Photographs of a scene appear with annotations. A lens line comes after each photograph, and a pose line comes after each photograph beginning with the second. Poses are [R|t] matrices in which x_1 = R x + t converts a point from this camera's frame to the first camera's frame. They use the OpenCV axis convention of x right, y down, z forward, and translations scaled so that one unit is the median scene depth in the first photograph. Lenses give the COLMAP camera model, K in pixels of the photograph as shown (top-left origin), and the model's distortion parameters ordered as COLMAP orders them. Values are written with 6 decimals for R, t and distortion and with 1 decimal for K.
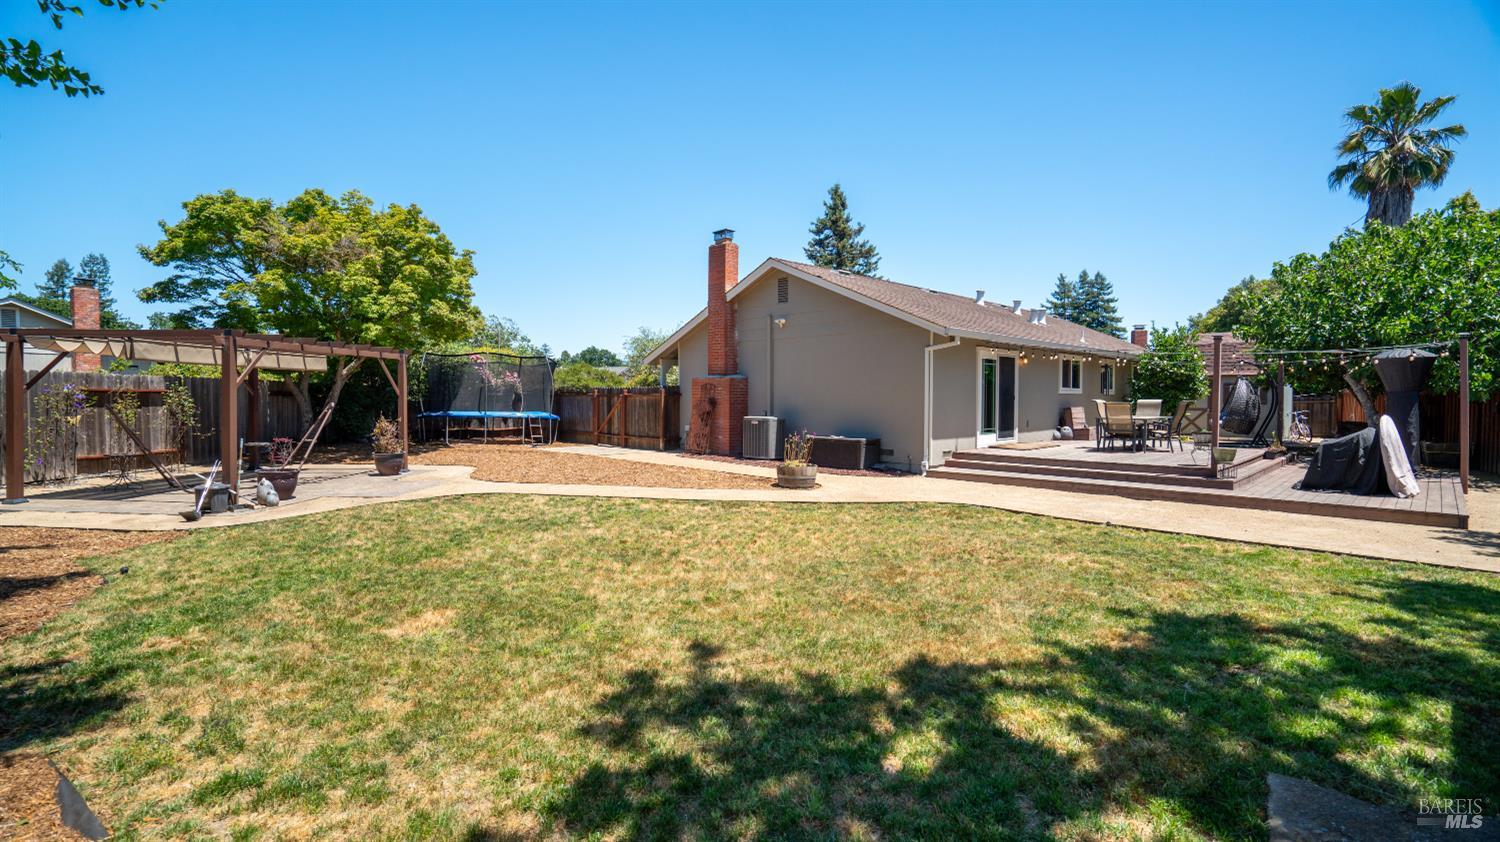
lens RADIAL K [[687.9, 0, 750.0], [0, 687.9, 421.0], [0, 0, 1]] dist [-0.008120, -0.000154]
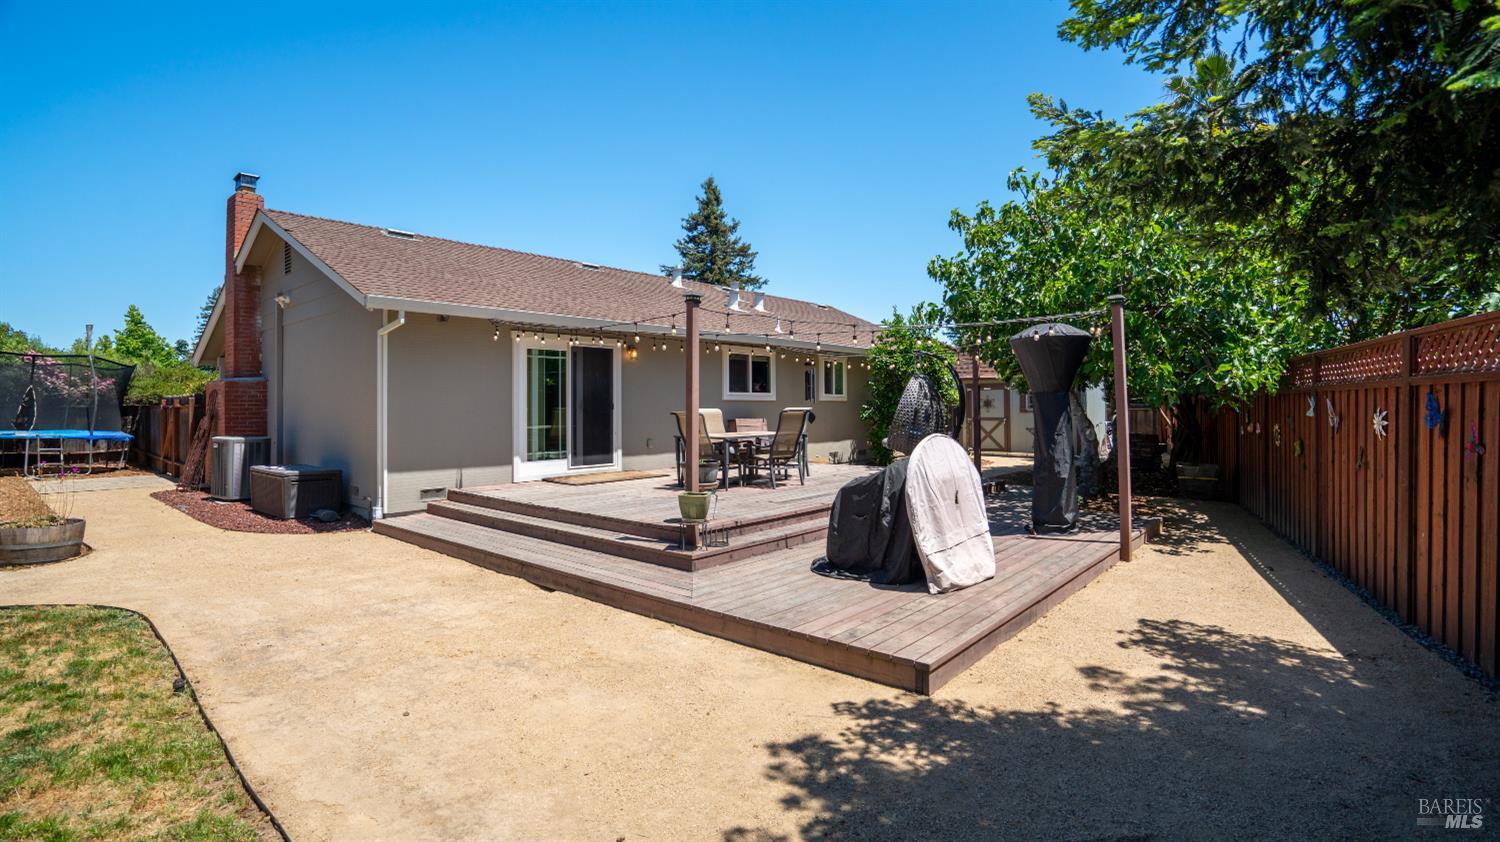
lens RADIAL K [[701.3, 0, 754.4], [0, 701.3, 405.7], [0, 0, 1]] dist [-0.038509, 0.000523]
pose [[0.997507, -0.006895, 0.070234, 0.486069], [0.009540, 0.999255, -0.037385, -0.006883], [-0.069924, 0.037962, 0.996830, 0.287076]]
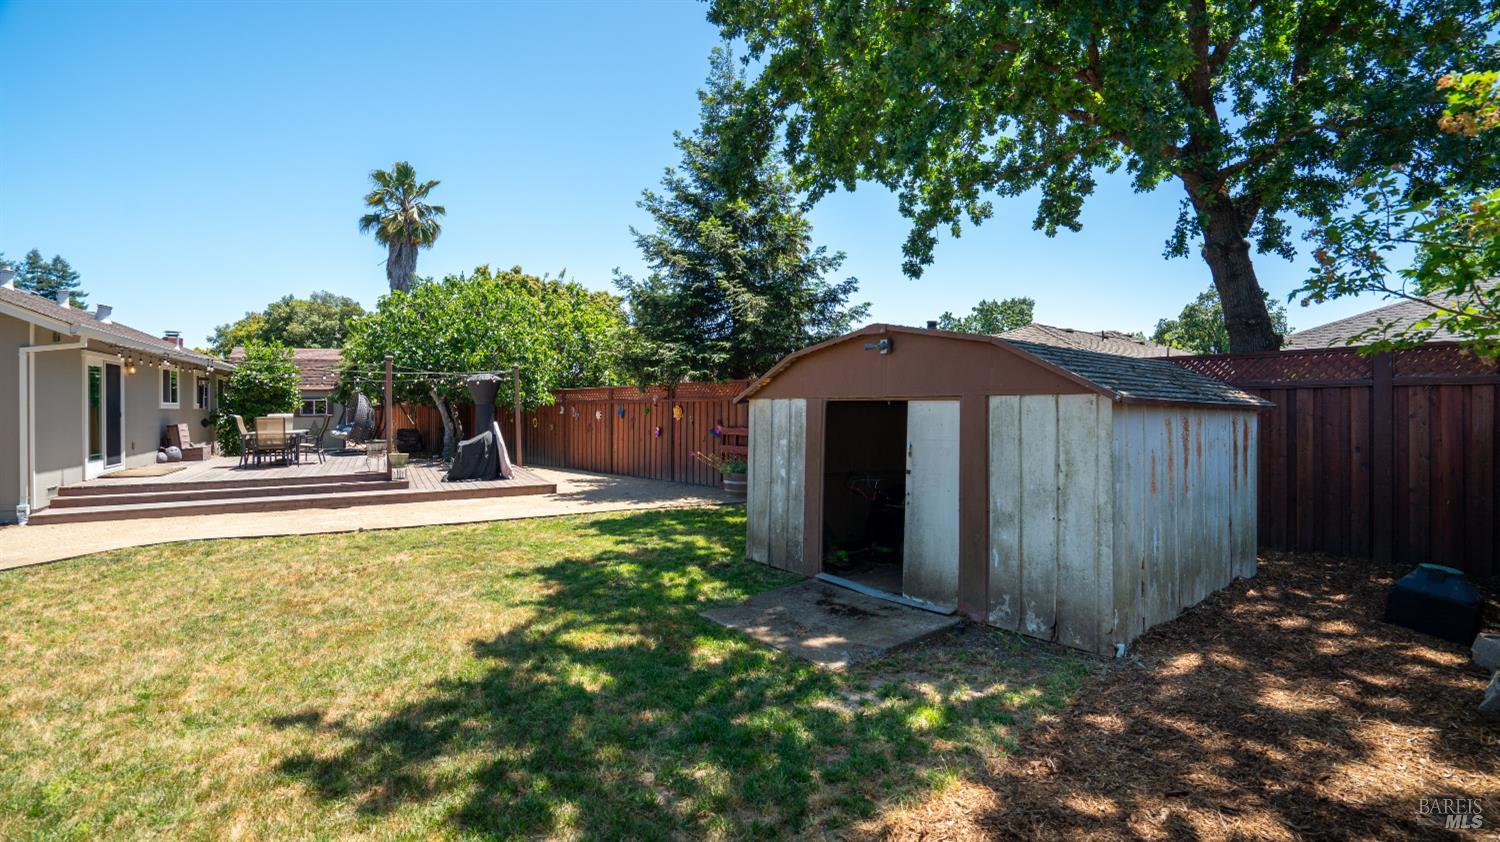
lens RADIAL K [[701.3, 0, 754.4], [0, 701.3, 405.7], [0, 0, 1]] dist [-0.038509, 0.000523]
pose [[0.283633, -0.007685, 0.958902, -0.176399], [0.046423, 0.998905, -0.005726, -0.004828], [-0.957809, 0.046139, 0.283679, 0.051138]]
